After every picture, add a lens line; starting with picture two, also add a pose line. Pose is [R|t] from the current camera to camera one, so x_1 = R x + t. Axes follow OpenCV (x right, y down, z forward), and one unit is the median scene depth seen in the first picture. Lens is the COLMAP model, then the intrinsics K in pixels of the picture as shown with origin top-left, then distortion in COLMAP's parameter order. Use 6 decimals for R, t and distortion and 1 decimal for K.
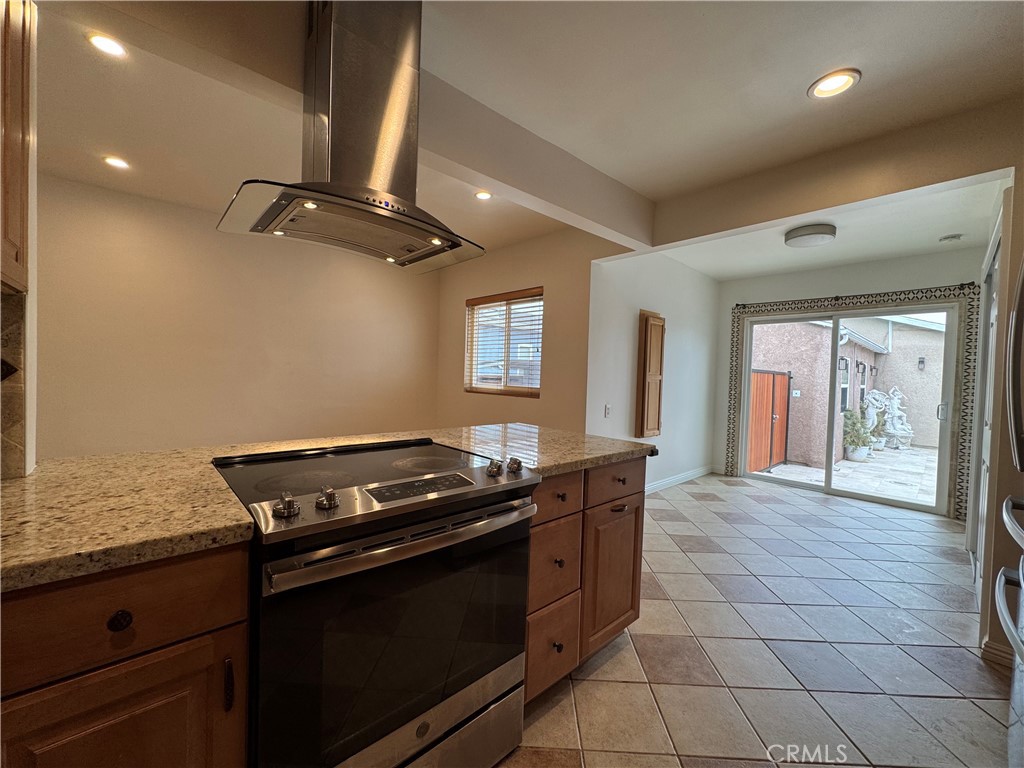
lens RADIAL K [[410.6, 0, 512.1], [0, 410.6, 383.1], [0, 0, 1]] dist [-0.002027, 0.001003]
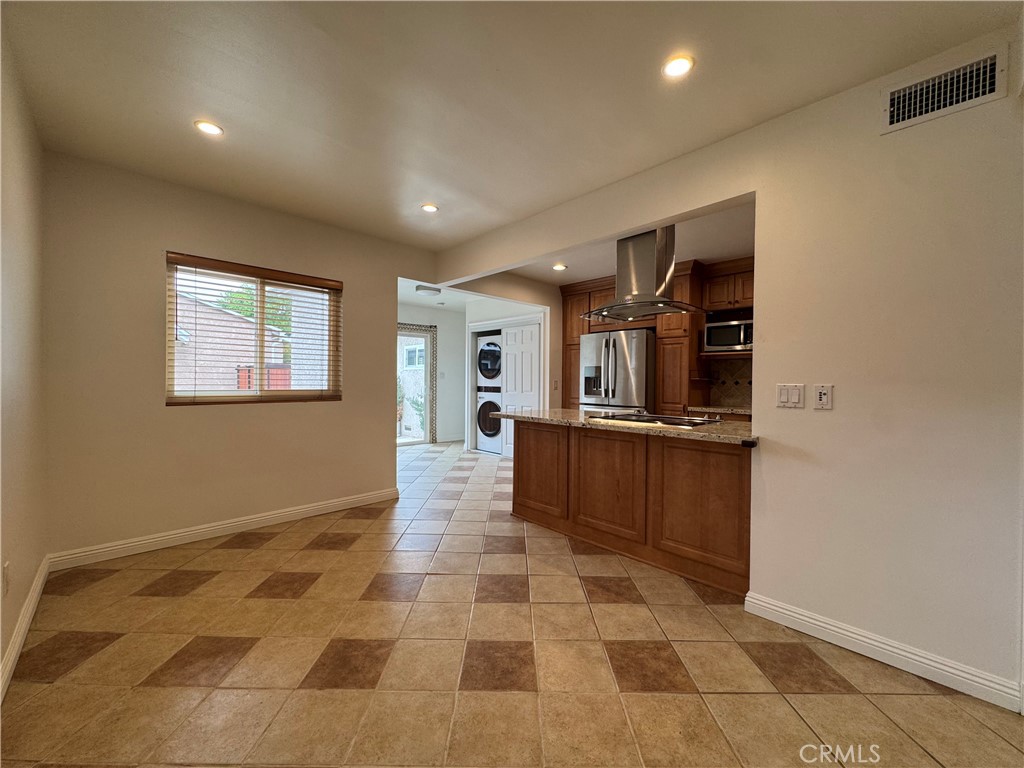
lens RADIAL K [[410.6, 0, 508.6], [0, 410.6, 383.4], [0, 0, 1]] dist [-0.002027, 0.001003]
pose [[-0.004696, -0.040906, 0.999152, -0.770919], [0.011857, 0.999090, 0.040959, -0.031605], [-0.999919, 0.012039, -0.004207, 0.542339]]
